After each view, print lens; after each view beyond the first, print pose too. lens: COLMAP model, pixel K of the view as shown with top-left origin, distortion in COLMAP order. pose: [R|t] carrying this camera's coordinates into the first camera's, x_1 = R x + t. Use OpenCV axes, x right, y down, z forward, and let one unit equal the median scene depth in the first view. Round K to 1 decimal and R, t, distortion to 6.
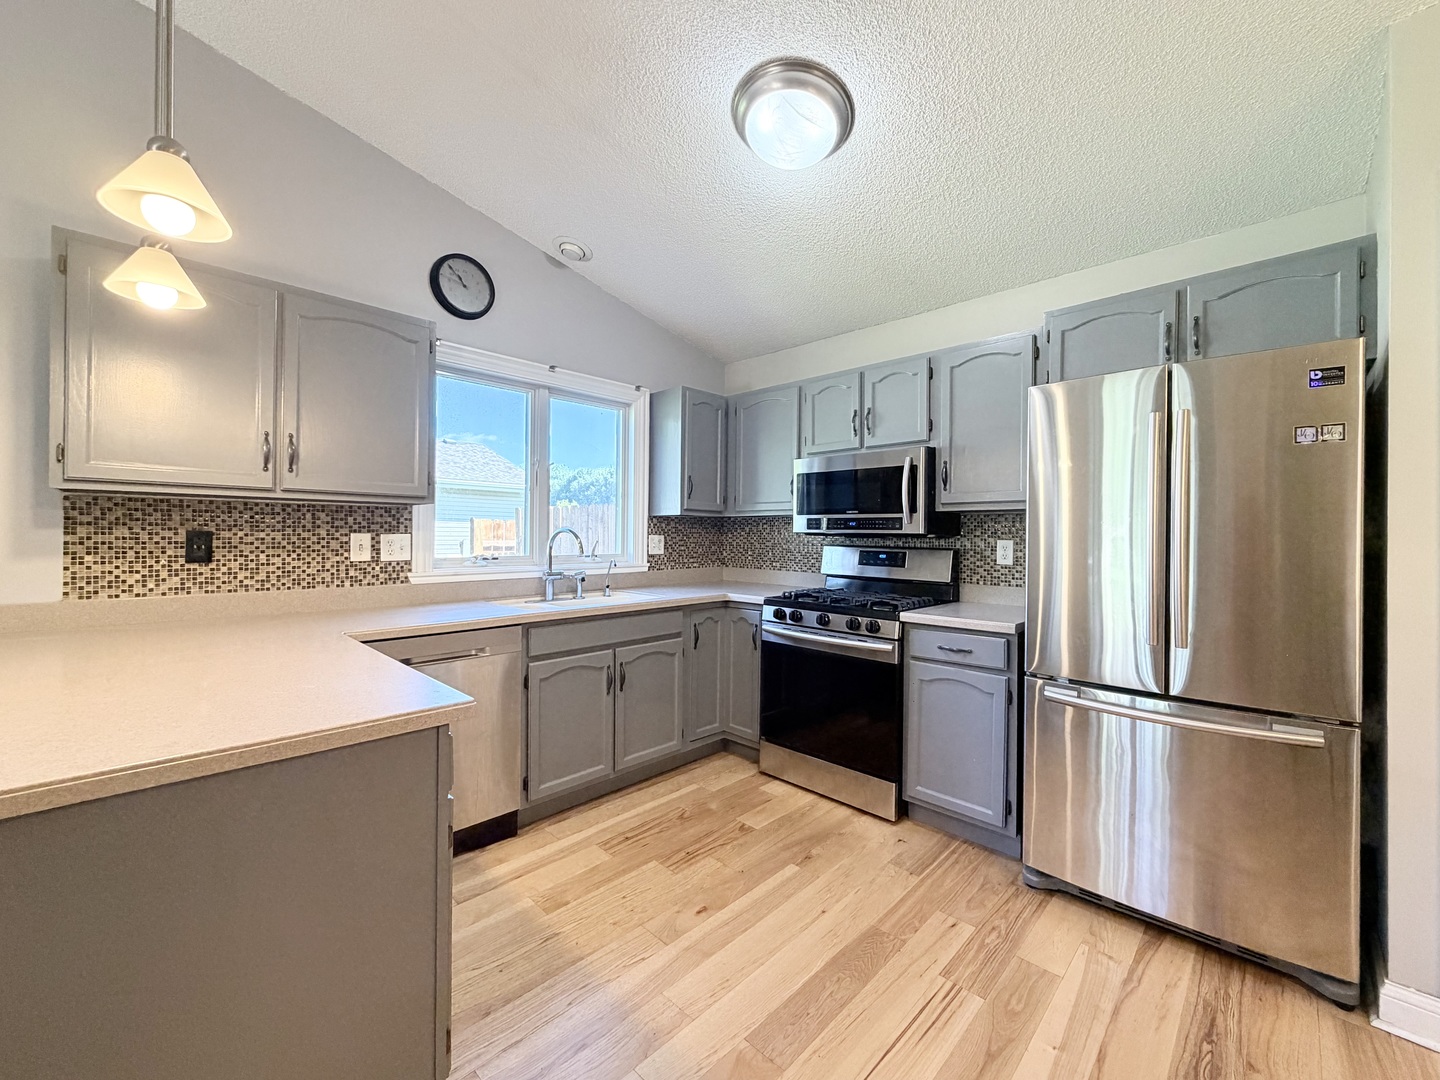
lens RADIAL K [[581.0, 0, 721.4], [0, 581.0, 534.6], [0, 0, 1]] dist [-0.000933, 0.000067]
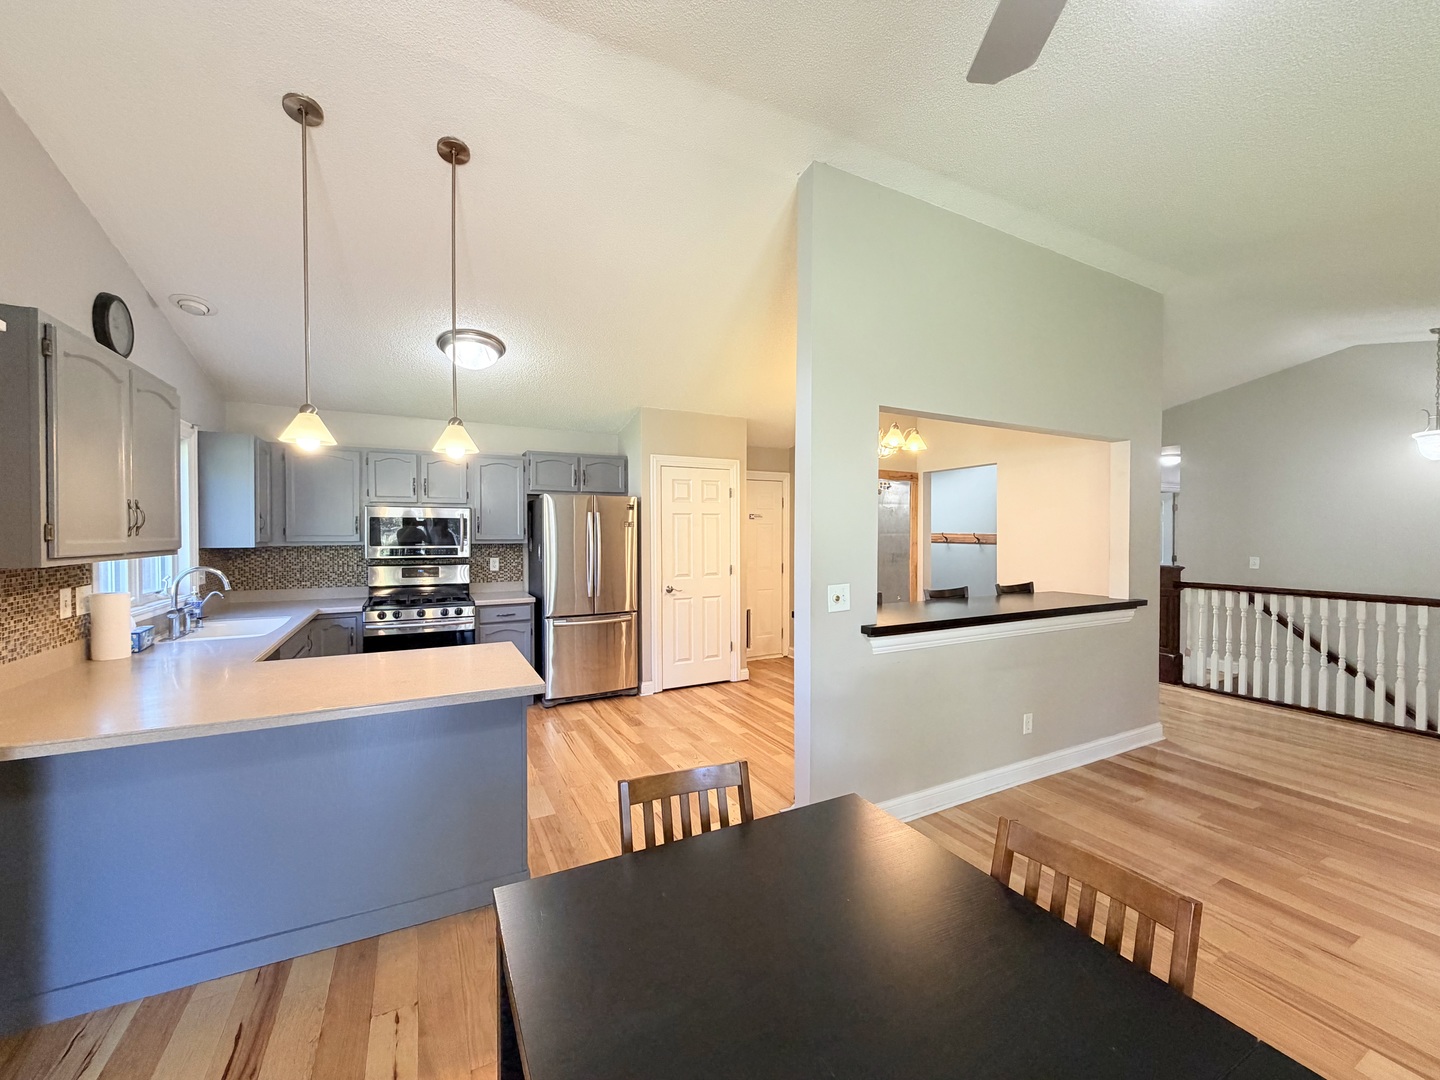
lens RADIAL K [[581.0, 0, 721.4], [0, 581.0, 534.6], [0, 0, 1]] dist [-0.000933, 0.000067]
pose [[0.306089, -0.015145, 0.951882, -1.064430], [0.001461, 0.999880, 0.015438, -0.092153], [-0.952002, -0.003335, 0.306074, -0.273829]]
